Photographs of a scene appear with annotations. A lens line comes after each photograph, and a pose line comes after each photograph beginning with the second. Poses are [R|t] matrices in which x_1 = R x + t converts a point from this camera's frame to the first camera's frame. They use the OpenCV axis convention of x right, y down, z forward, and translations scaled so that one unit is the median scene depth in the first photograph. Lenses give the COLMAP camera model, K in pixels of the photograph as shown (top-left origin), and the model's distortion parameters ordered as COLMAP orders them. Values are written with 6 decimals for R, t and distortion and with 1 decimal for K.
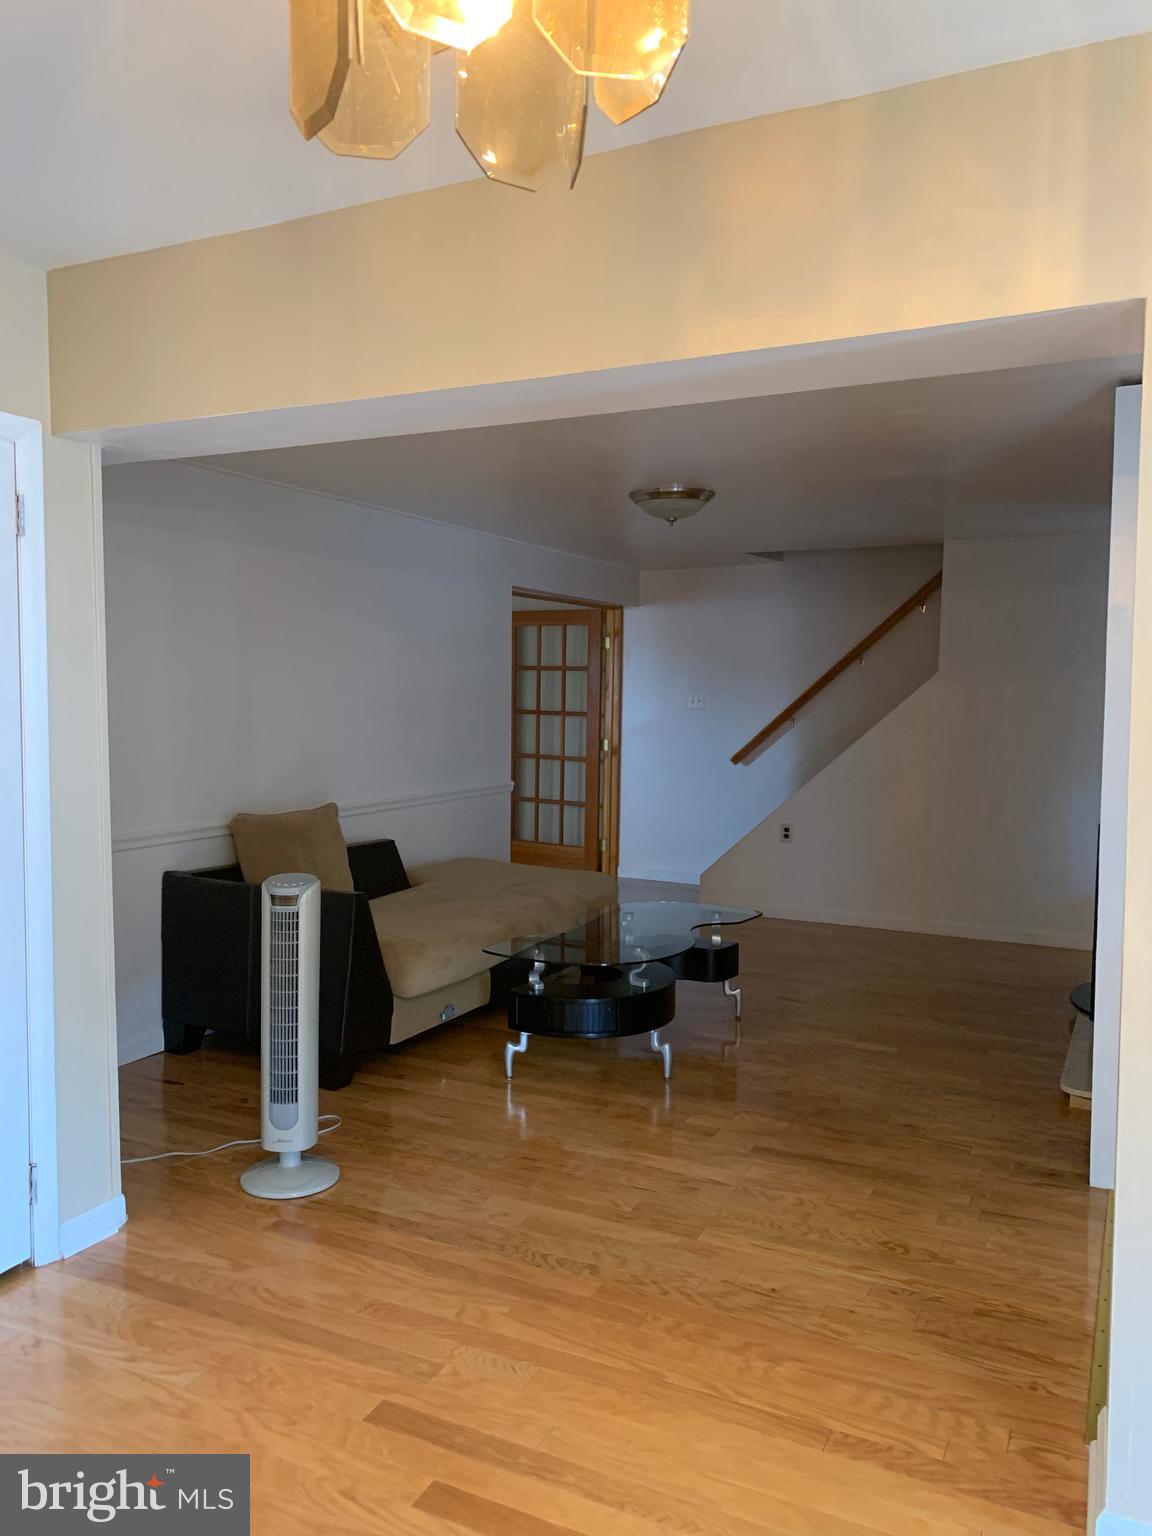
lens RADIAL K [[1202.3, 0, 576.0], [0, 1202.3, 768.0], [0, 0, 1]] dist [-0.001003, 0.065221]
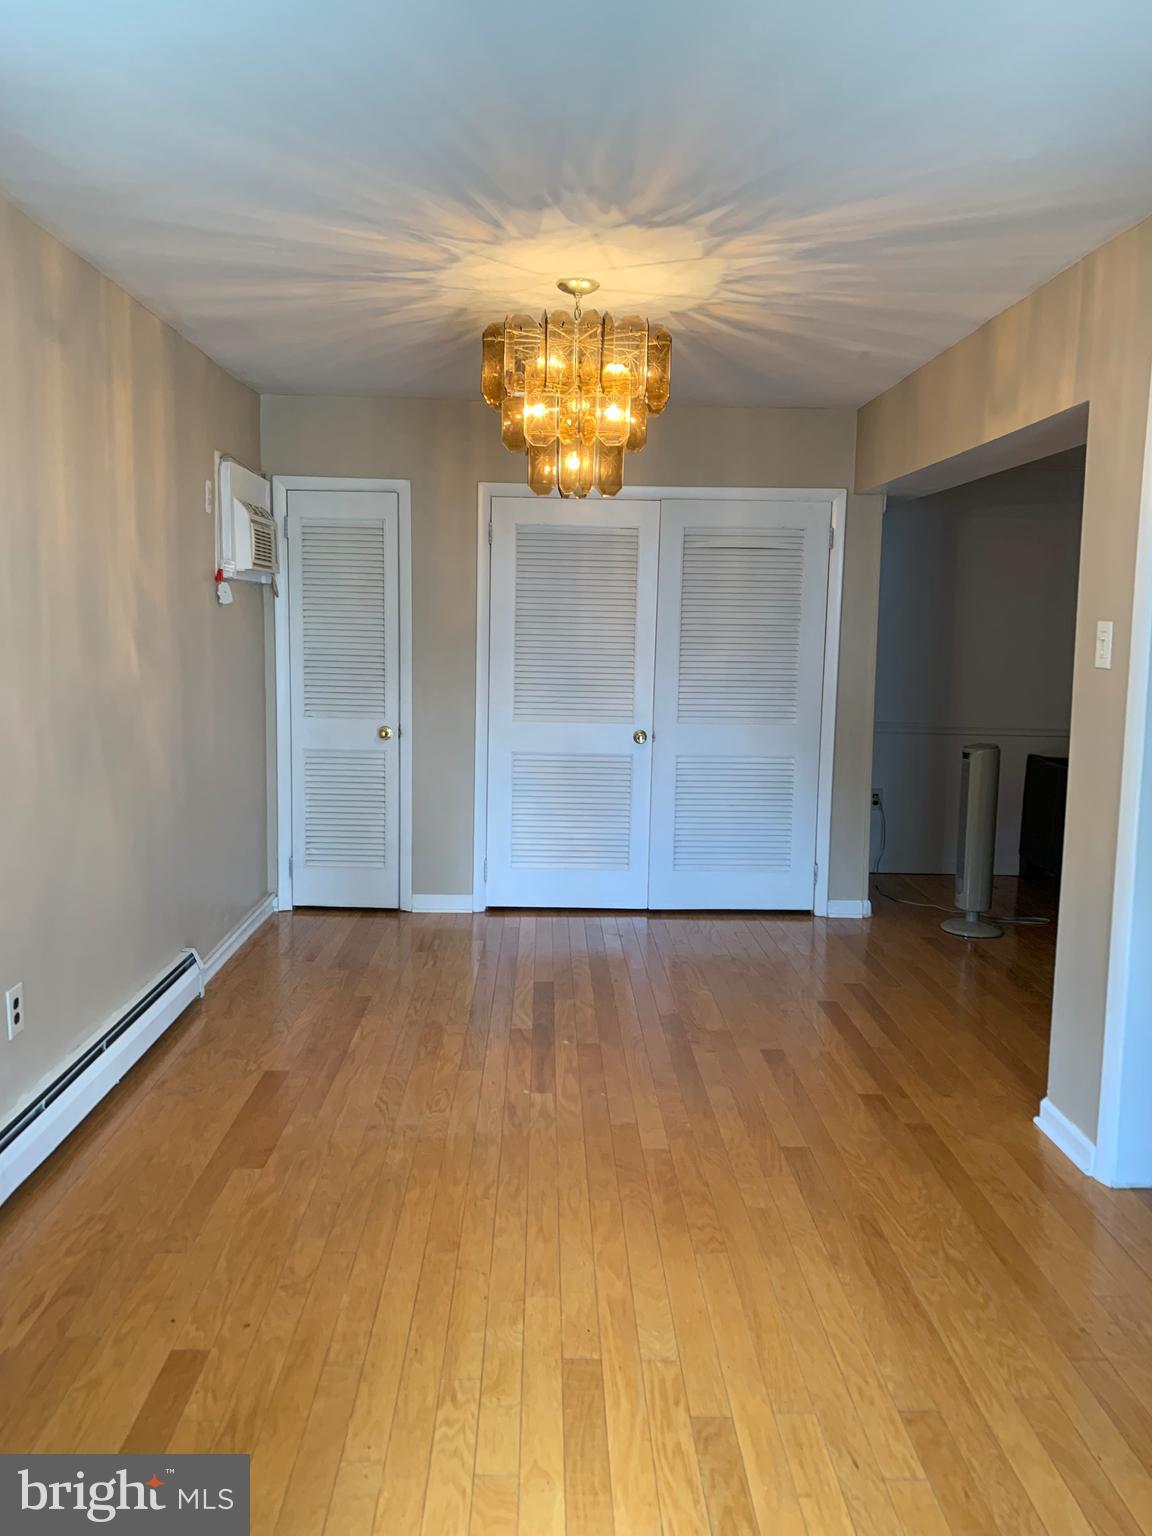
lens RADIAL K [[1202.3, 0, 576.0], [0, 1202.3, 768.0], [0, 0, 1]] dist [-0.001003, 0.065221]
pose [[0.476798, 0.106828, -0.872497, 1.093658], [-0.065818, 0.994140, 0.085754, 0.024163], [0.876545, 0.016539, 0.481035, -0.308492]]
